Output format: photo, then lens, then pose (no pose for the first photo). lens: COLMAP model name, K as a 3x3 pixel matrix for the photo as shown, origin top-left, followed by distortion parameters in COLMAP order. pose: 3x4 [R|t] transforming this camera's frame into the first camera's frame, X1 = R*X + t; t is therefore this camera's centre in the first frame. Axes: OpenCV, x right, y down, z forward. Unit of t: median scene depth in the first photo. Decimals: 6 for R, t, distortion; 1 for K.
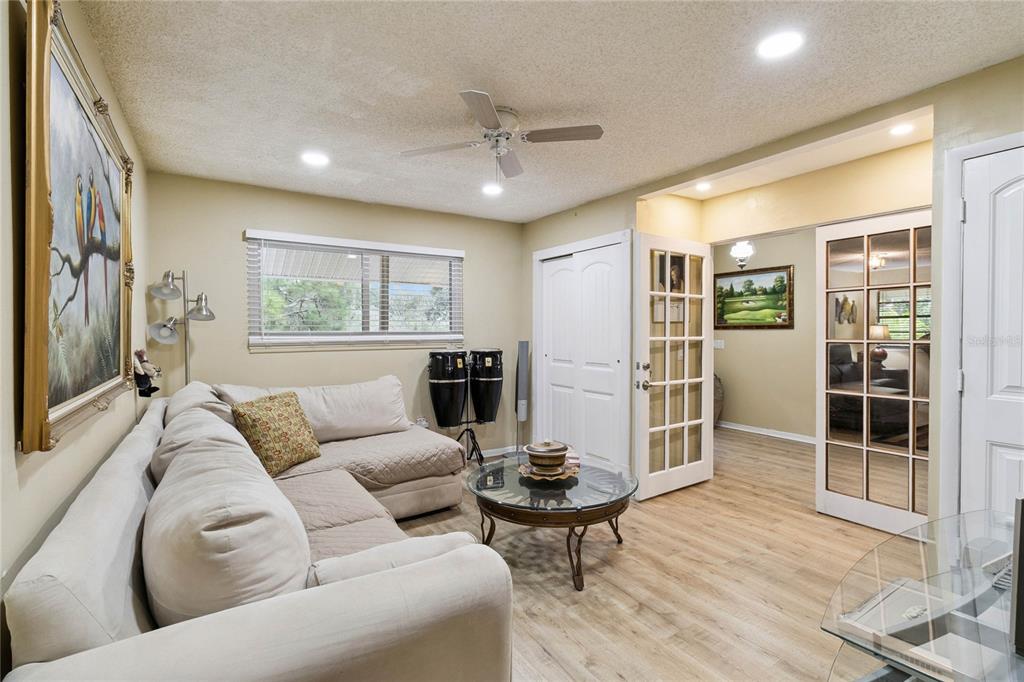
lens RADIAL K [[477.8, 0, 512.0], [0, 477.8, 341.0], [0, 0, 1]] dist [-0.000594, -0.000066]
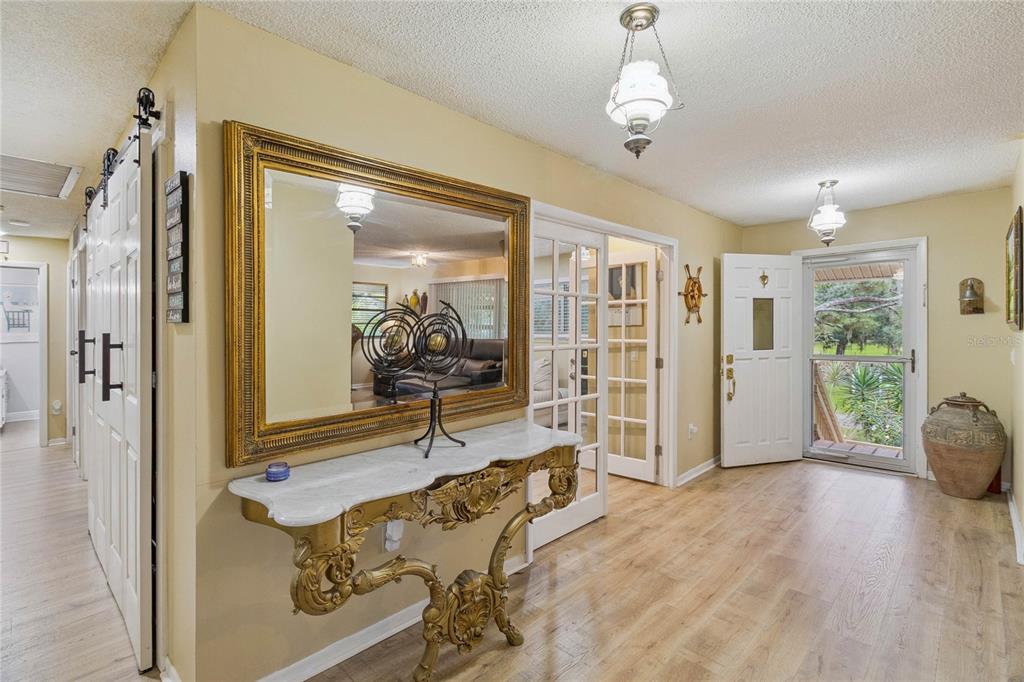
lens RADIAL K [[477.8, 0, 512.0], [0, 477.8, 341.0], [0, 0, 1]] dist [-0.000594, -0.000066]
pose [[0.227811, 0.015453, -0.973583, 1.338662], [-0.017705, 0.999774, 0.011726, -0.013856], [0.973544, 0.014567, 0.228033, 0.492897]]
